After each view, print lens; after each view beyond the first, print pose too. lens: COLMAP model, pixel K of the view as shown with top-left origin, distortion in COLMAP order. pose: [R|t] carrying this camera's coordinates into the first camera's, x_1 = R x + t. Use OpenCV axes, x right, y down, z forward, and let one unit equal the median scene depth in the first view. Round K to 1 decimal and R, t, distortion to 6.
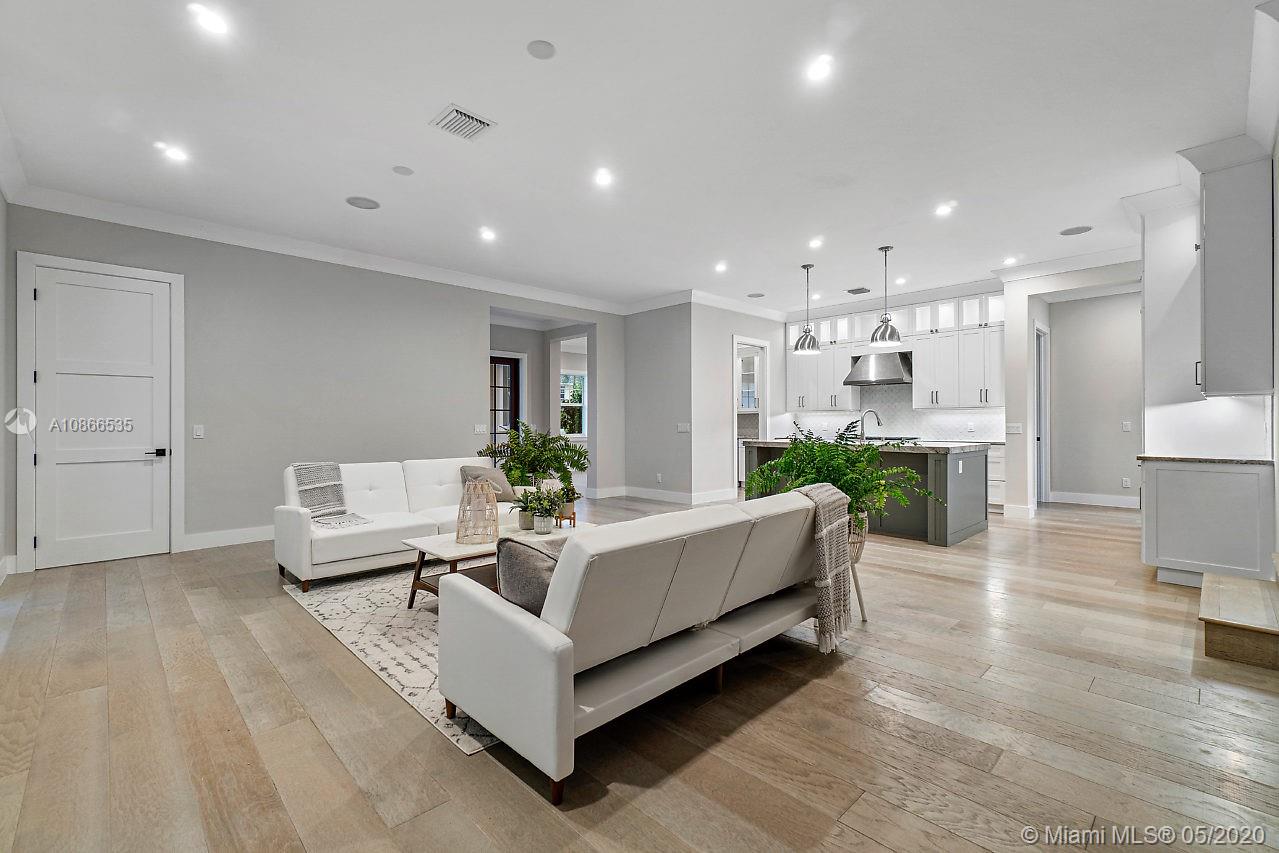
lens RADIAL K [[555.9, 0, 638.9], [0, 555.9, 422.2], [0, 0, 1]] dist [-0.001702, -0.000030]
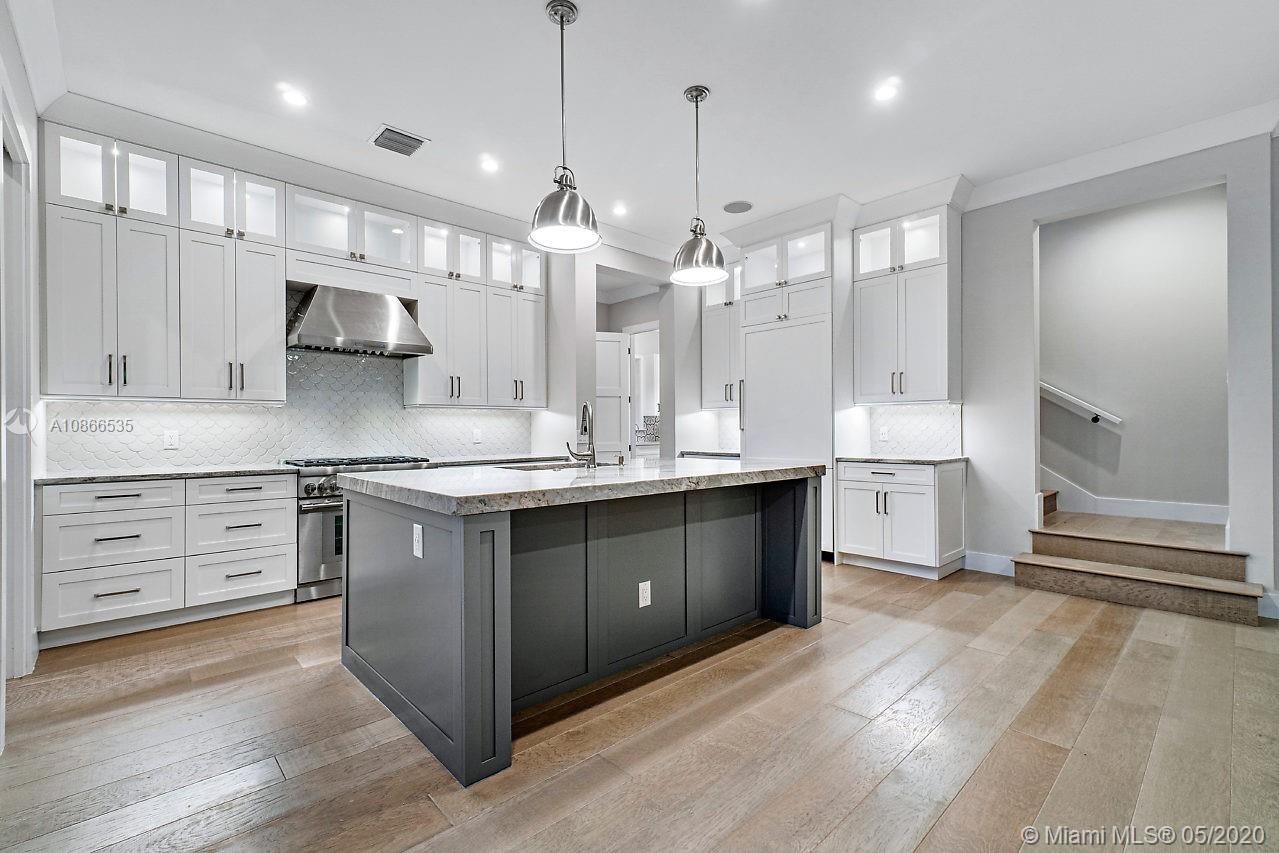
lens RADIAL K [[555.9, 0, 629.0], [0, 555.9, 430.8], [0, 0, 1]] dist [0.000453, 0.000309]
pose [[0.034058, -0.000606, 0.999420, -0.060013], [0.003004, 0.999995, 0.000504, 0.002809], [-0.999415, 0.002985, 0.034060, 0.822806]]
